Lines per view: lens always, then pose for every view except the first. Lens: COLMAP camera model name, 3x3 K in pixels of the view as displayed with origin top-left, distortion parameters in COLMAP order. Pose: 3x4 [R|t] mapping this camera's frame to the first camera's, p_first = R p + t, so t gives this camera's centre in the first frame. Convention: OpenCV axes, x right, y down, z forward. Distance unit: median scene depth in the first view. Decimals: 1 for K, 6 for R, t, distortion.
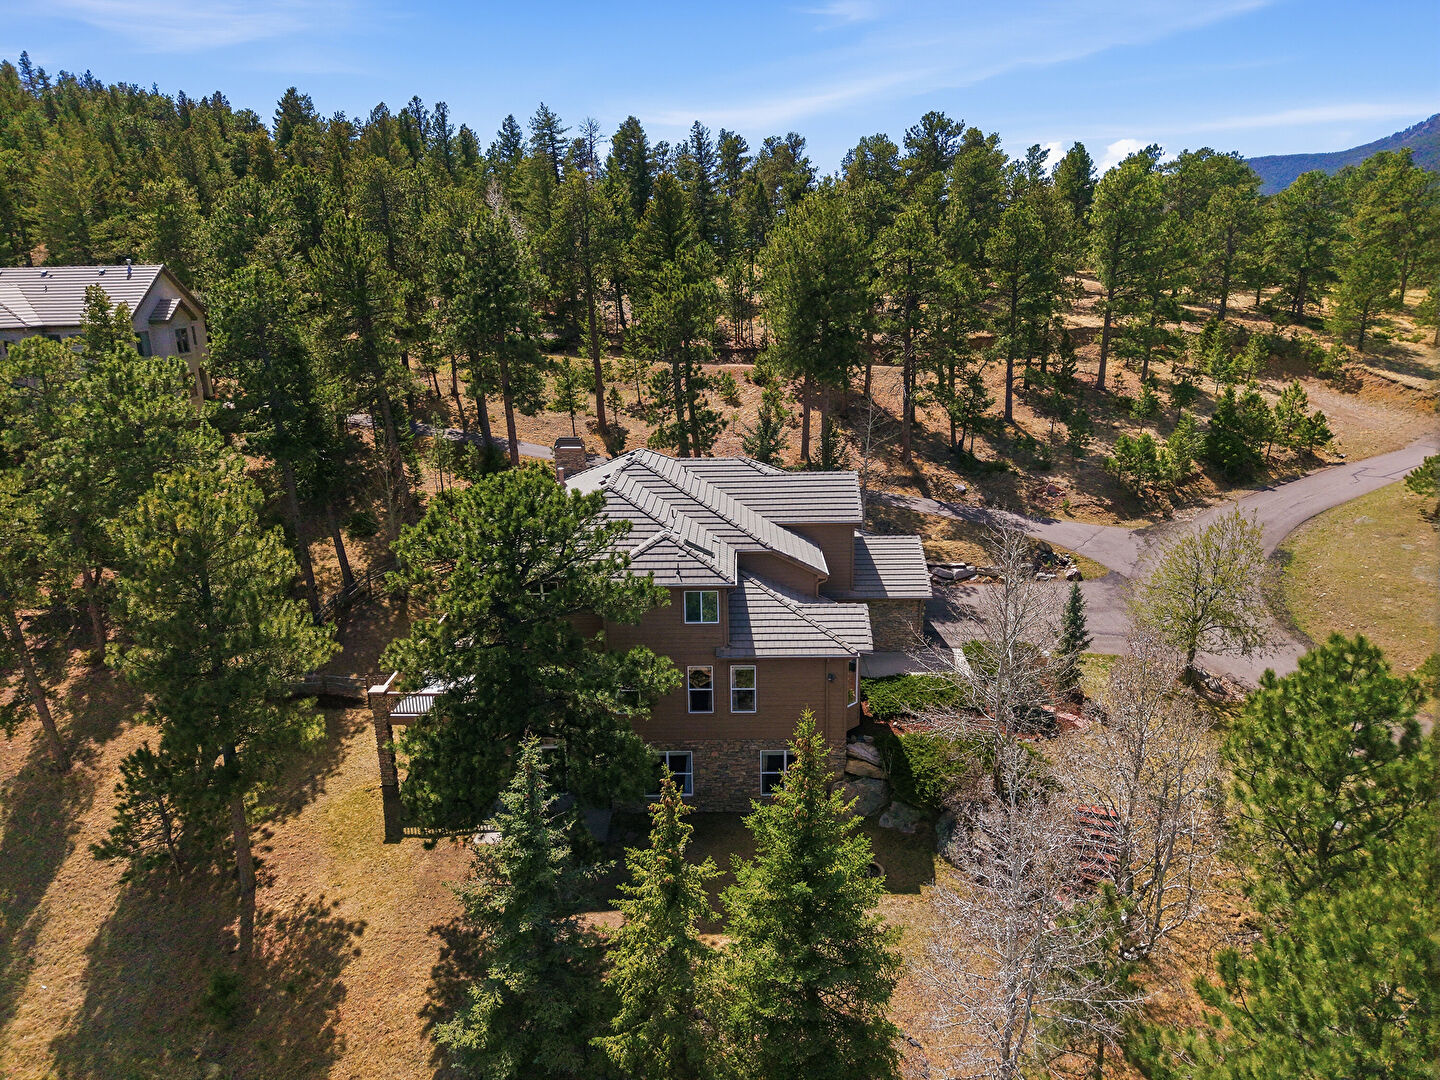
lens RADIAL K [[964.7, 0, 721.2], [0, 964.7, 534.3], [0, 0, 1]] dist [0.009373, -0.009341]
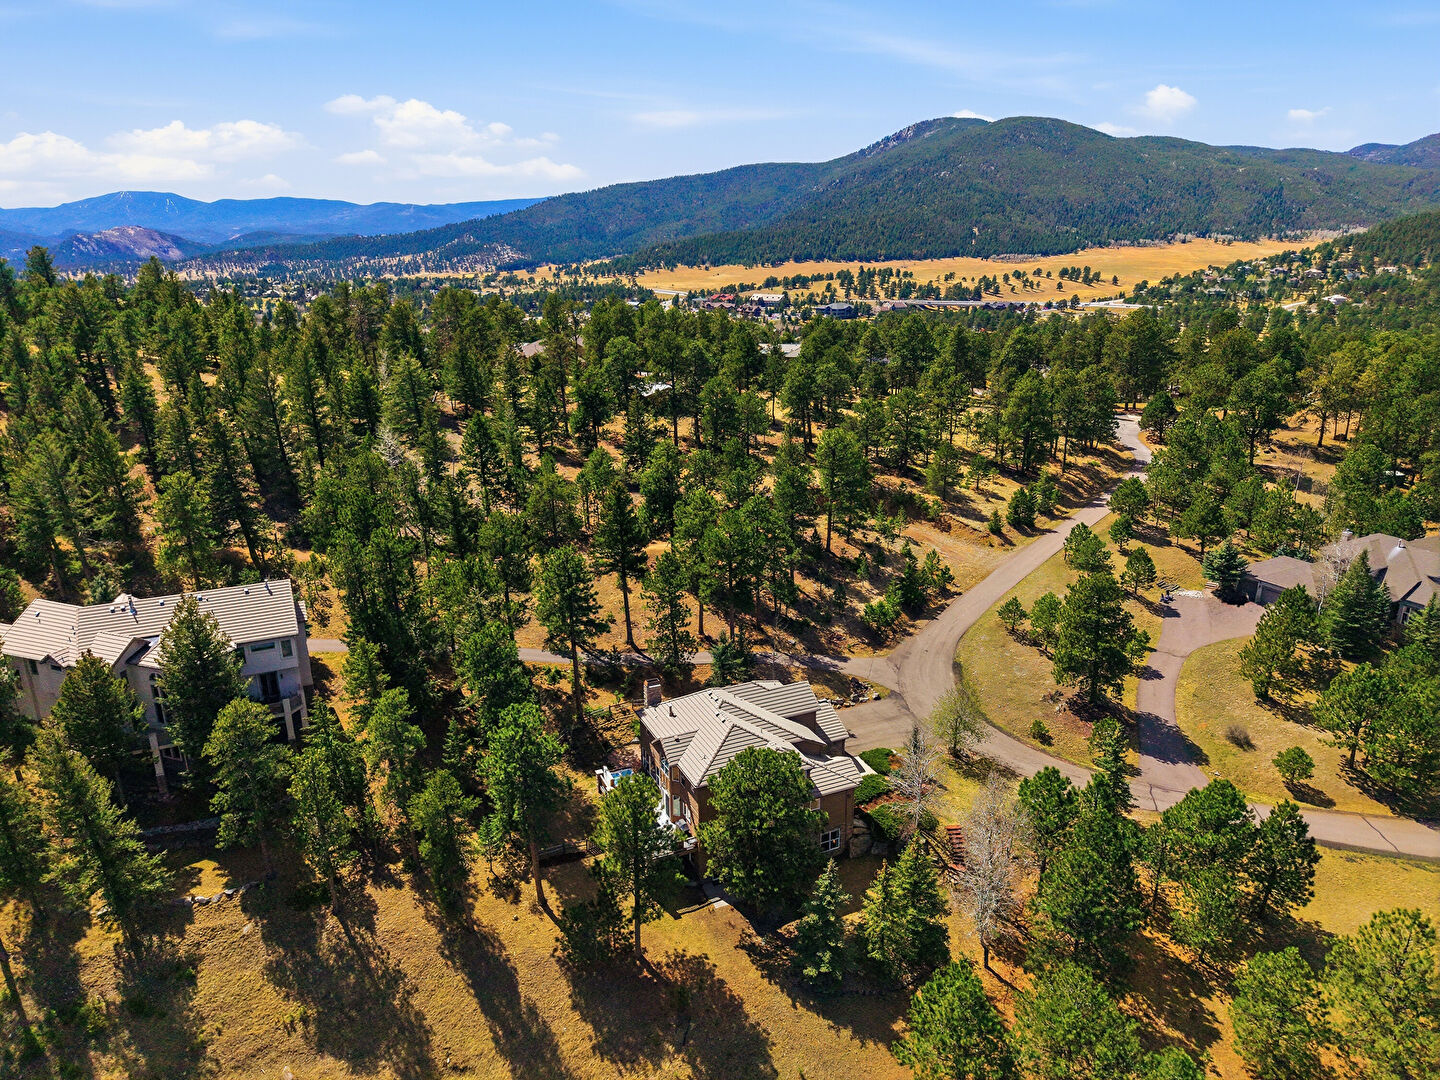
lens RADIAL K [[964.7, 0, 725.2], [0, 964.7, 538.6], [0, 0, 1]] dist [0.009373, -0.009341]
pose [[0.898493, -0.099500, 0.427563, -0.571179], [0.091609, 0.995029, 0.039049, -0.306526], [-0.429323, 0.004083, 0.903142, -0.502158]]
